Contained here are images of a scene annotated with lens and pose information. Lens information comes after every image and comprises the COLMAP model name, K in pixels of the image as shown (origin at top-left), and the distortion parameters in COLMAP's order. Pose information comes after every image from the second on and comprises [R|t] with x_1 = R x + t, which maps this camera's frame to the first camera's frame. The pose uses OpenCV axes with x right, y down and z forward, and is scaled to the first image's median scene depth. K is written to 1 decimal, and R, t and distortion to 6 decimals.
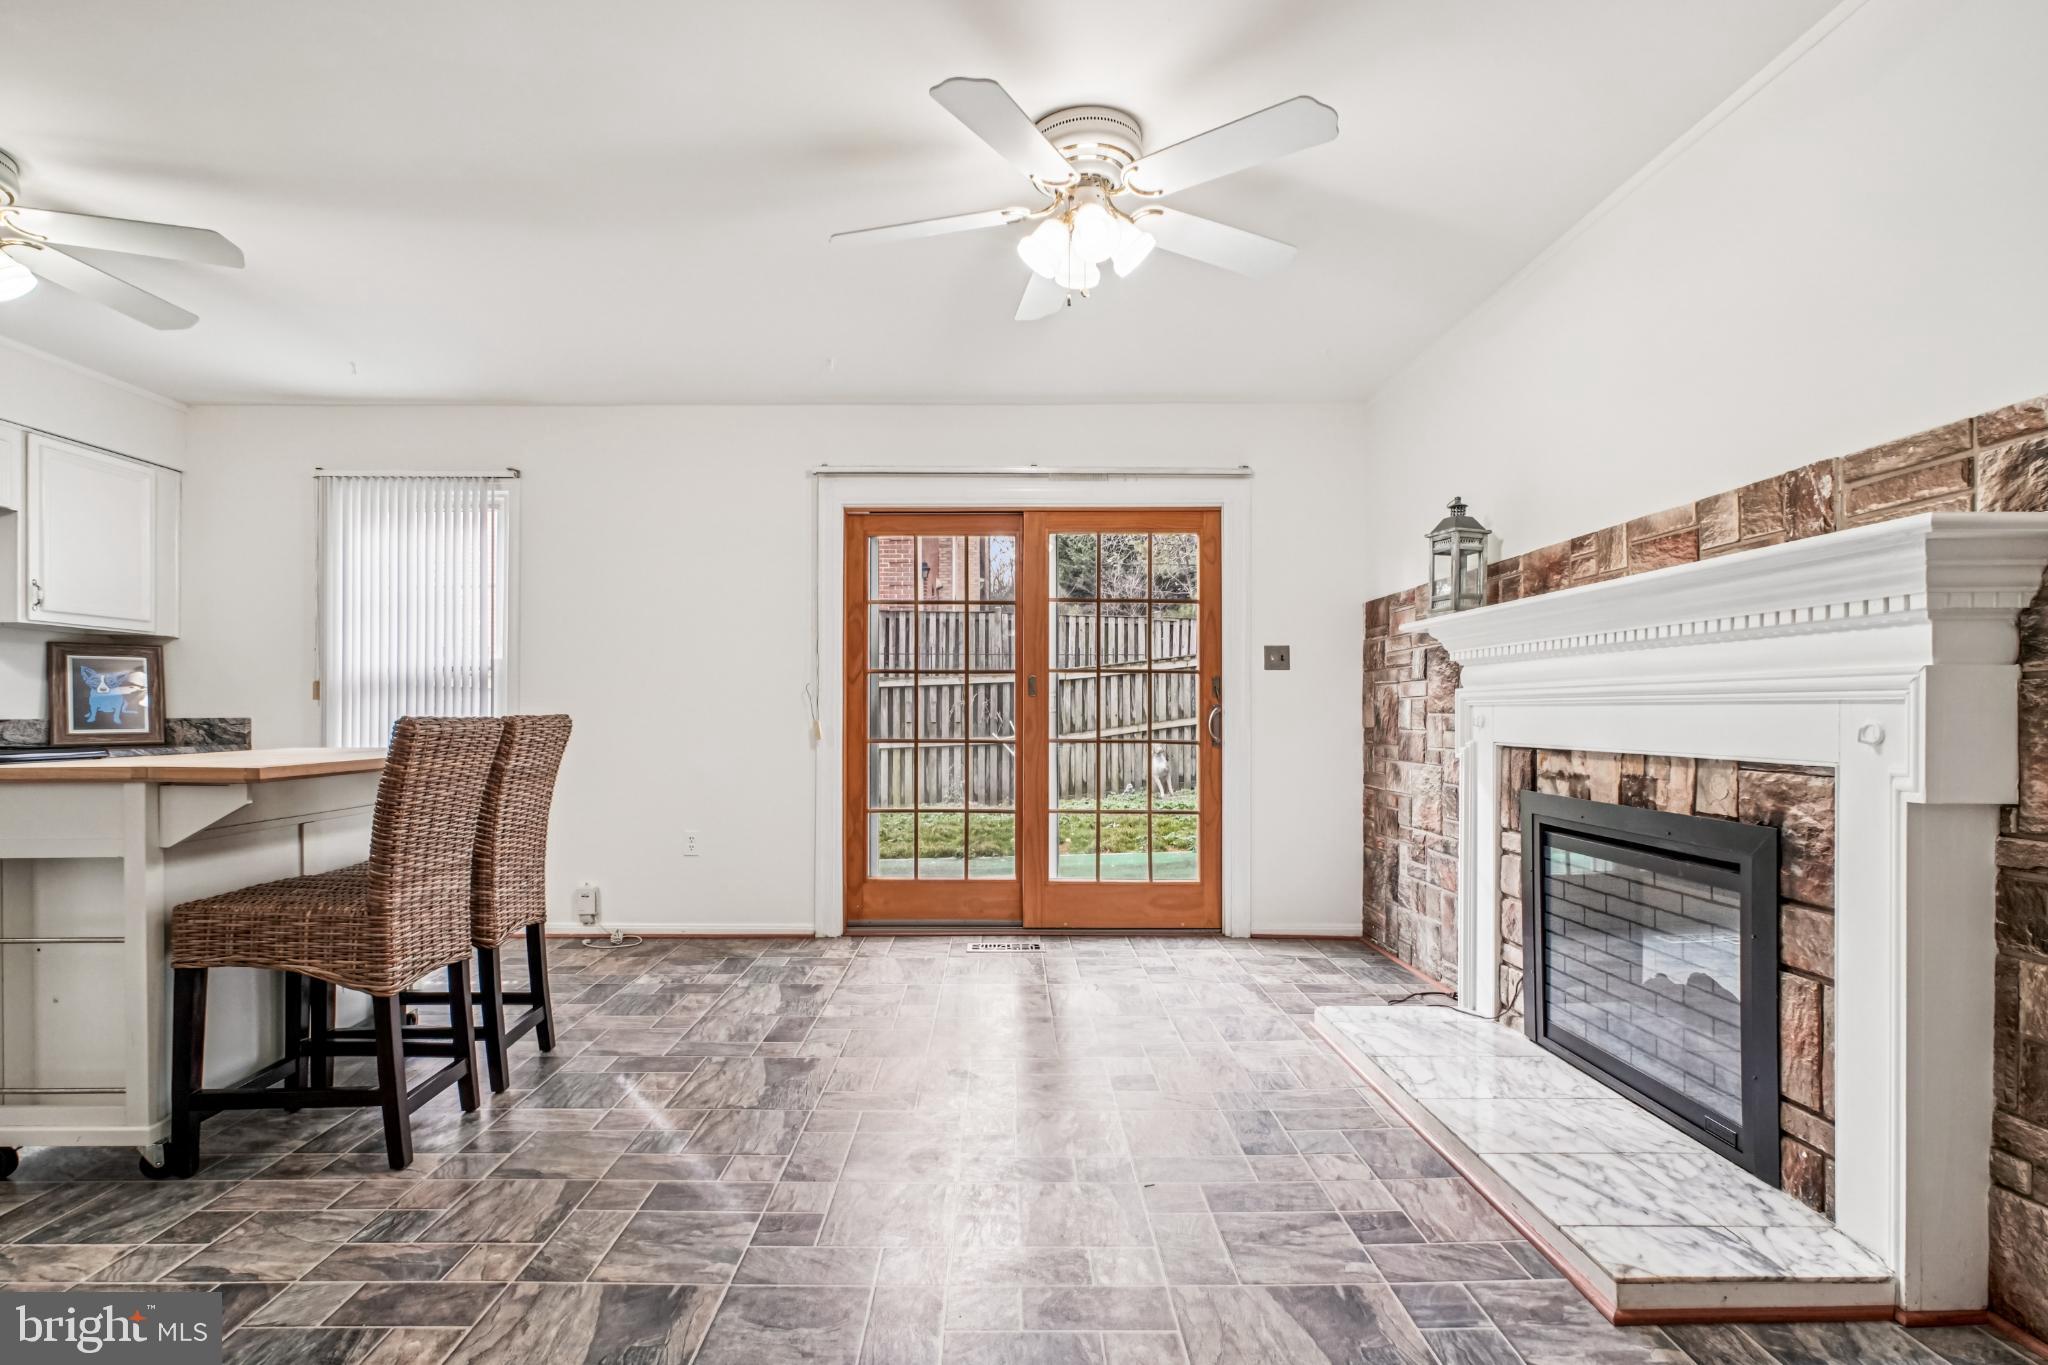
lens RADIAL K [[982.9, 0, 1002.1], [0, 982.9, 708.9], [0, 0, 1]] dist [-0.013265, 0.008232]
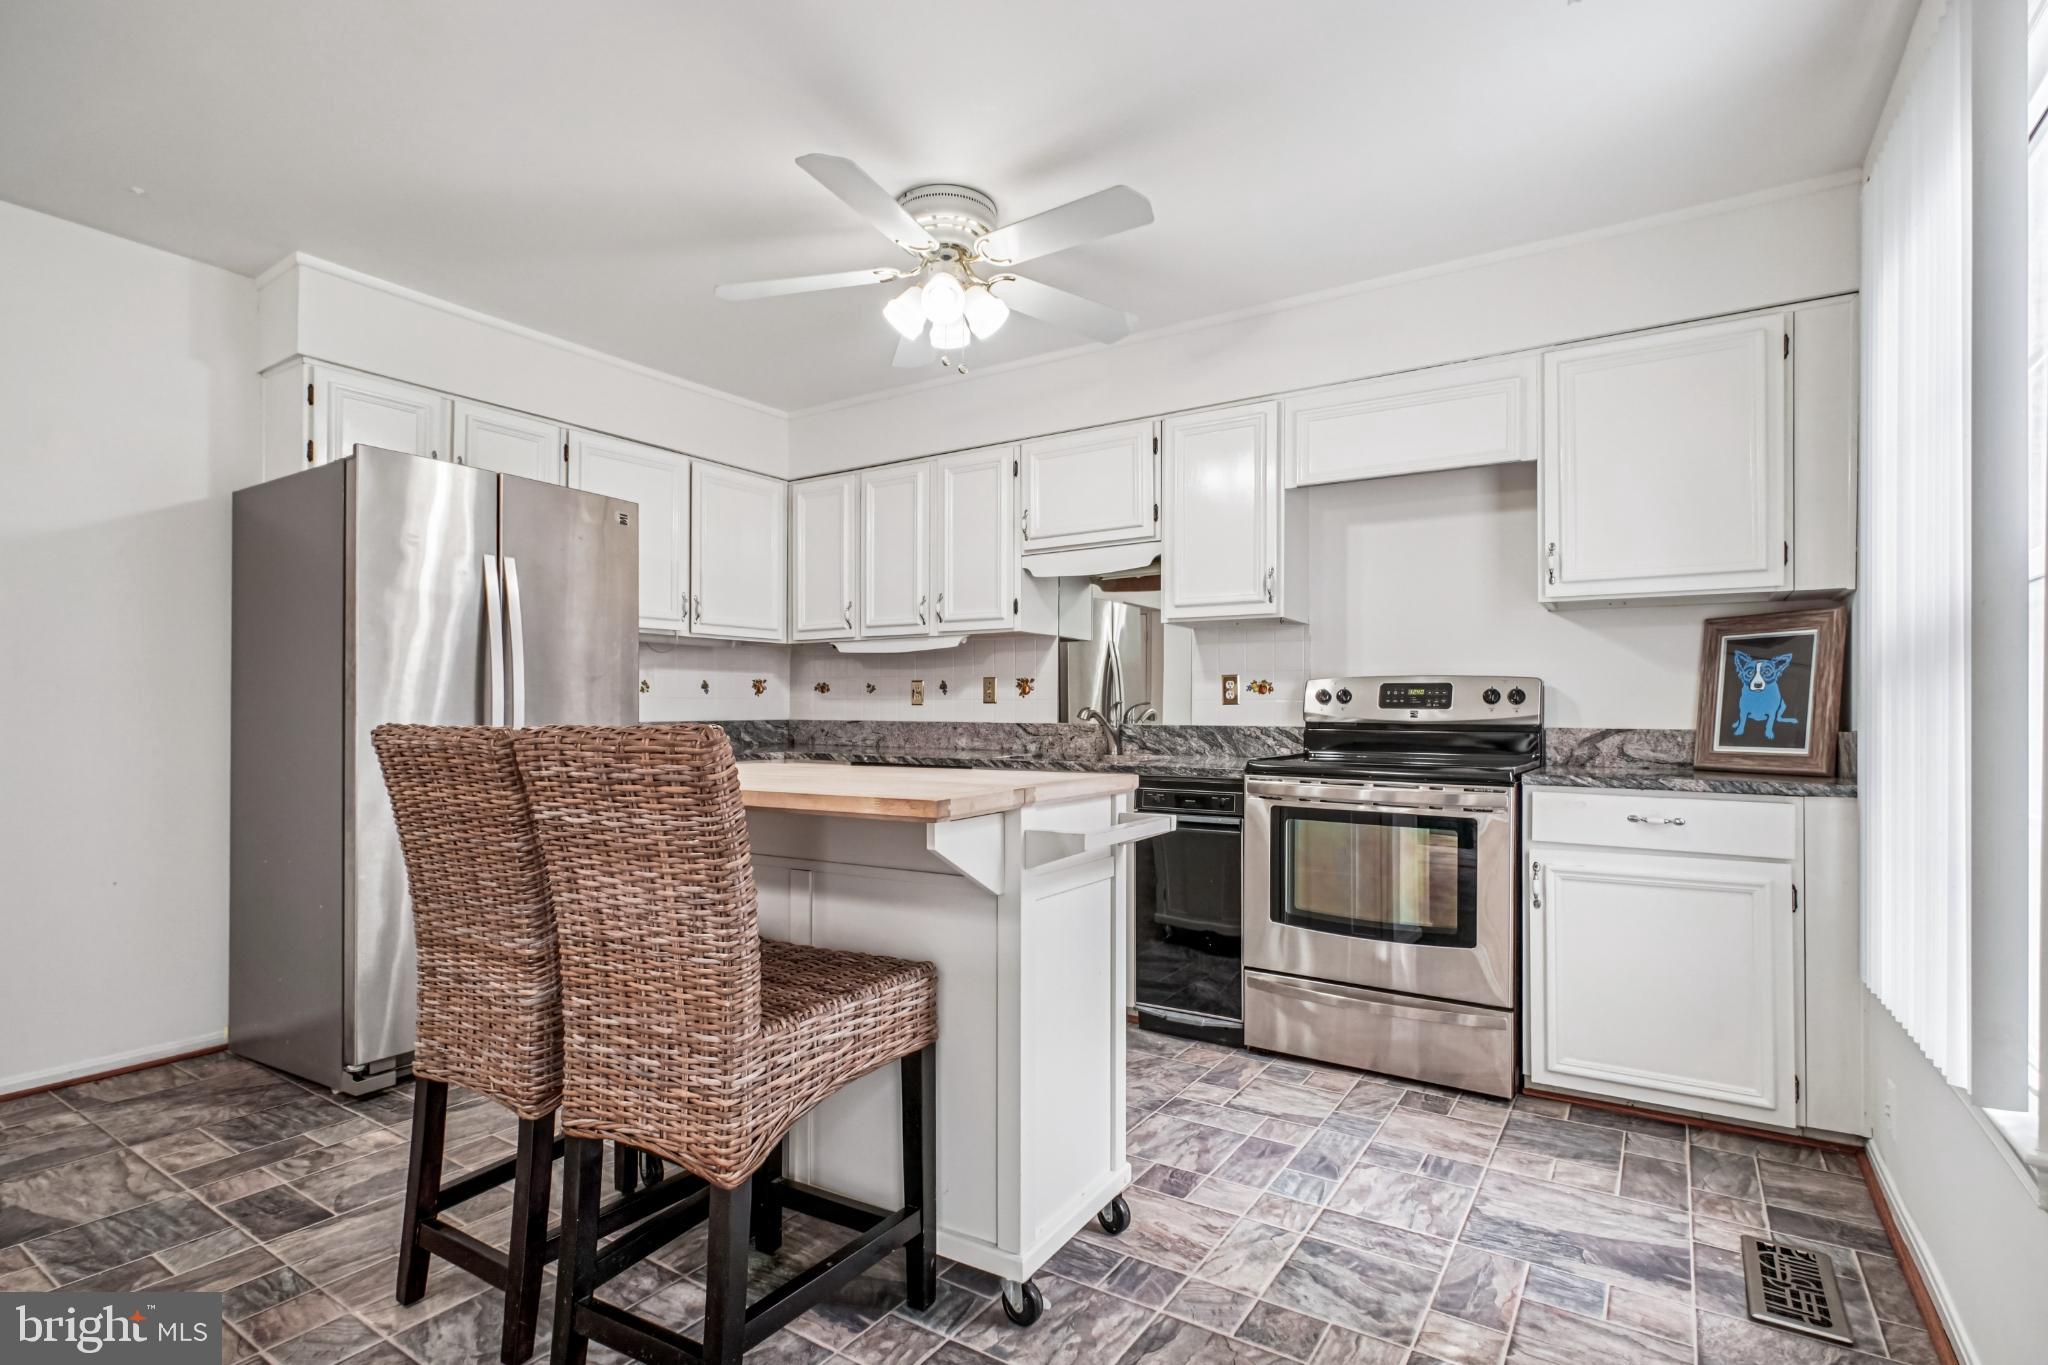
lens RADIAL K [[982.9, 0, 1040.6], [0, 982.9, 719.7], [0, 0, 1]] dist [-0.013265, 0.008232]
pose [[-0.548373, 0.009881, -0.836176, -0.169177], [0.000177, 0.999932, 0.011700, -0.006685], [0.836234, 0.006268, -0.548337, 1.334765]]
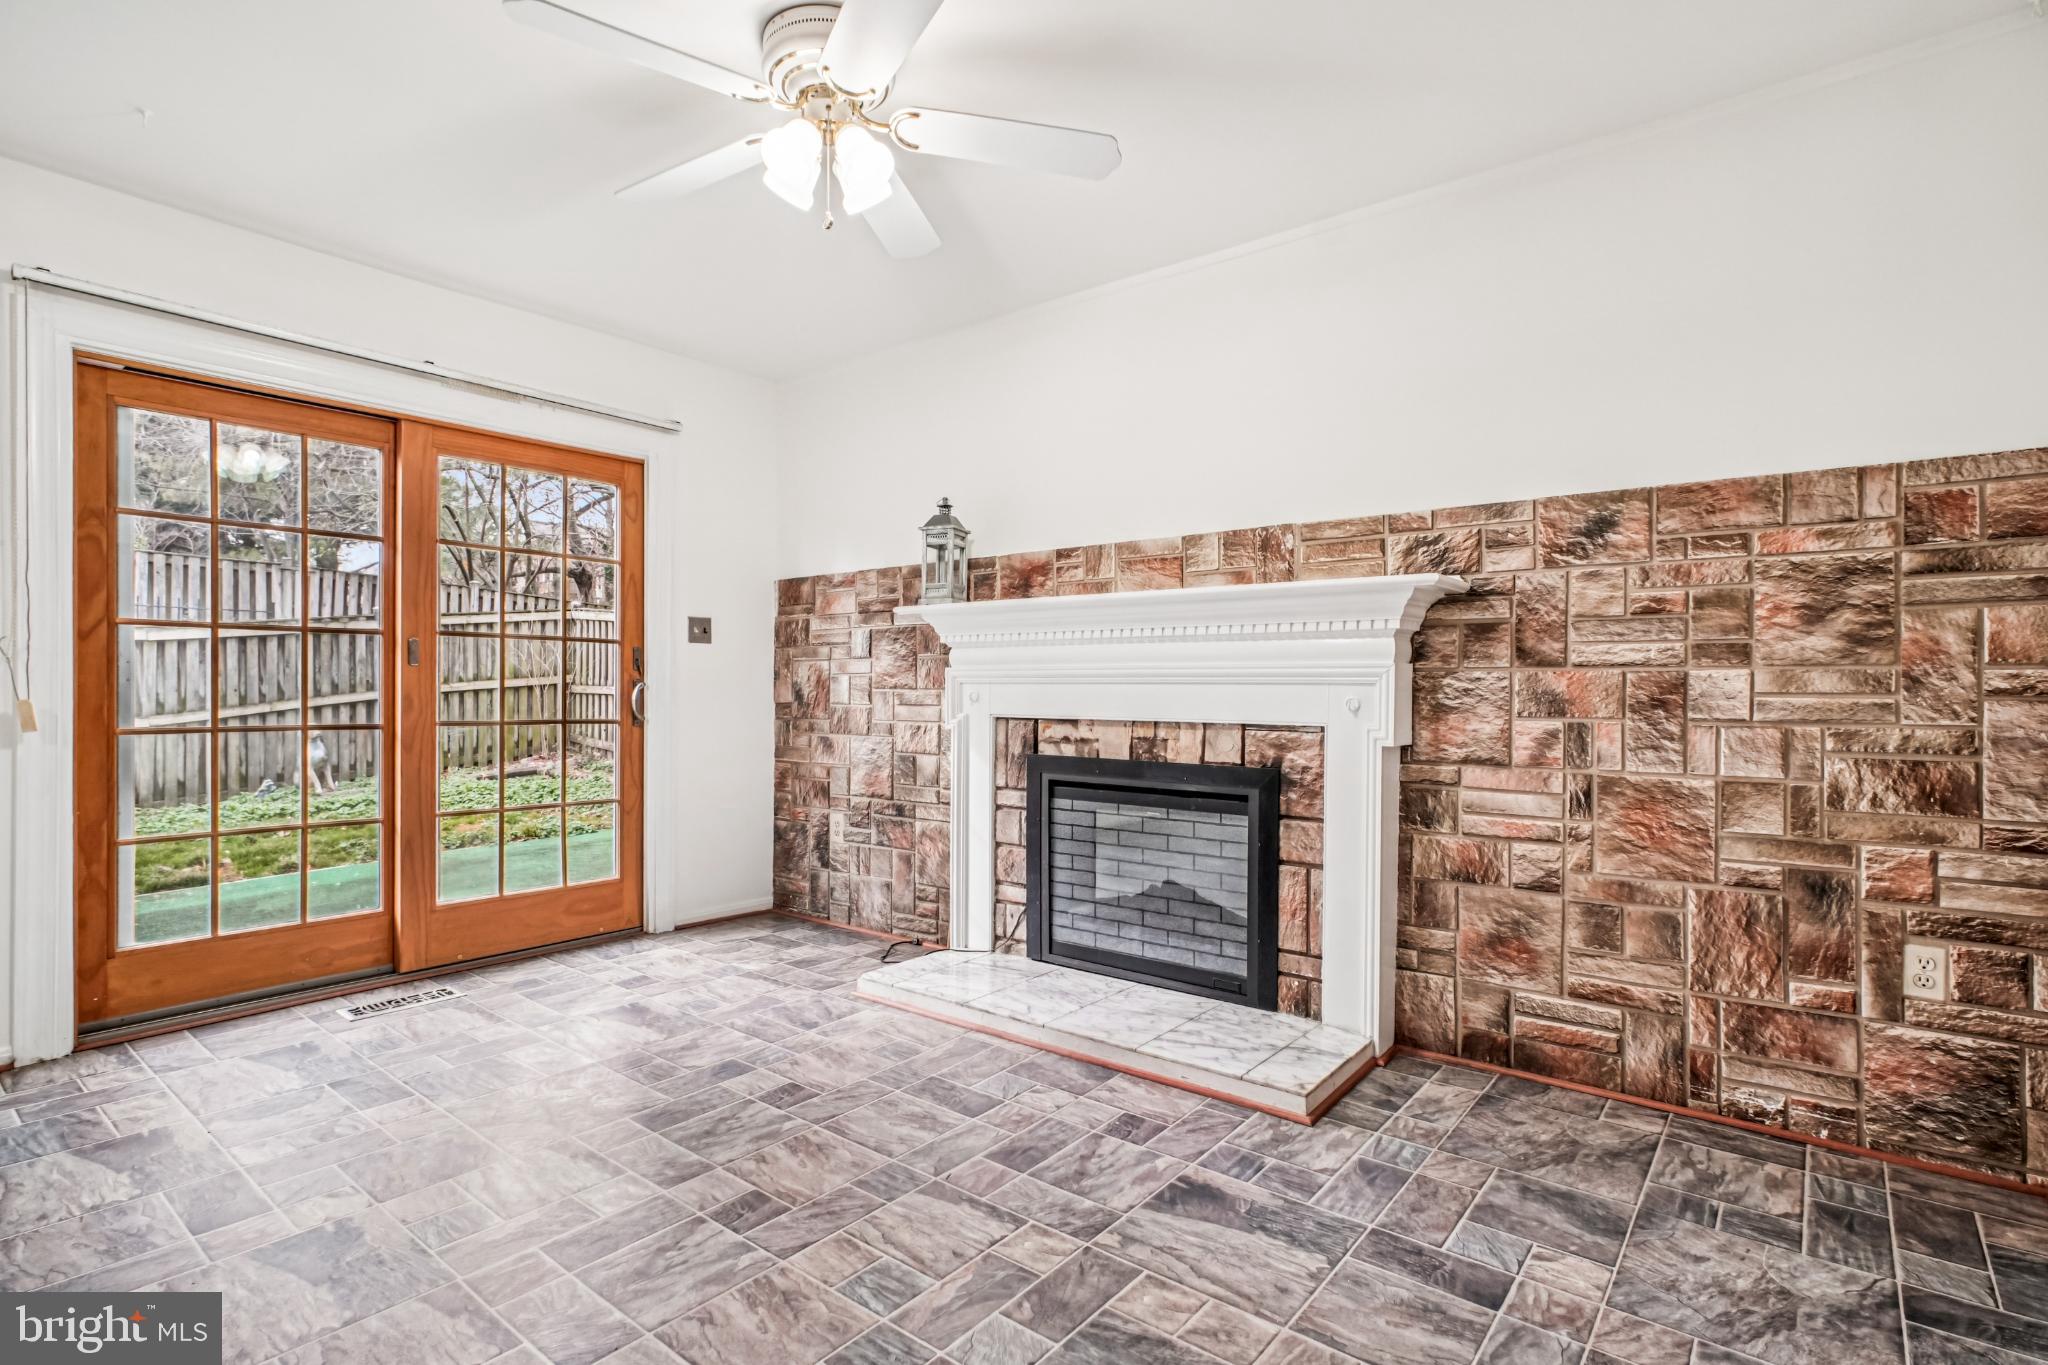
lens RADIAL K [[982.9, 0, 1017.7], [0, 982.9, 691.3], [0, 0, 1]] dist [-0.013265, 0.008232]
pose [[0.628133, 0.001044, 0.778105, -0.392776], [-0.006907, 0.999967, 0.004234, 0.001041], [-0.778075, -0.008034, 0.628120, 0.240693]]
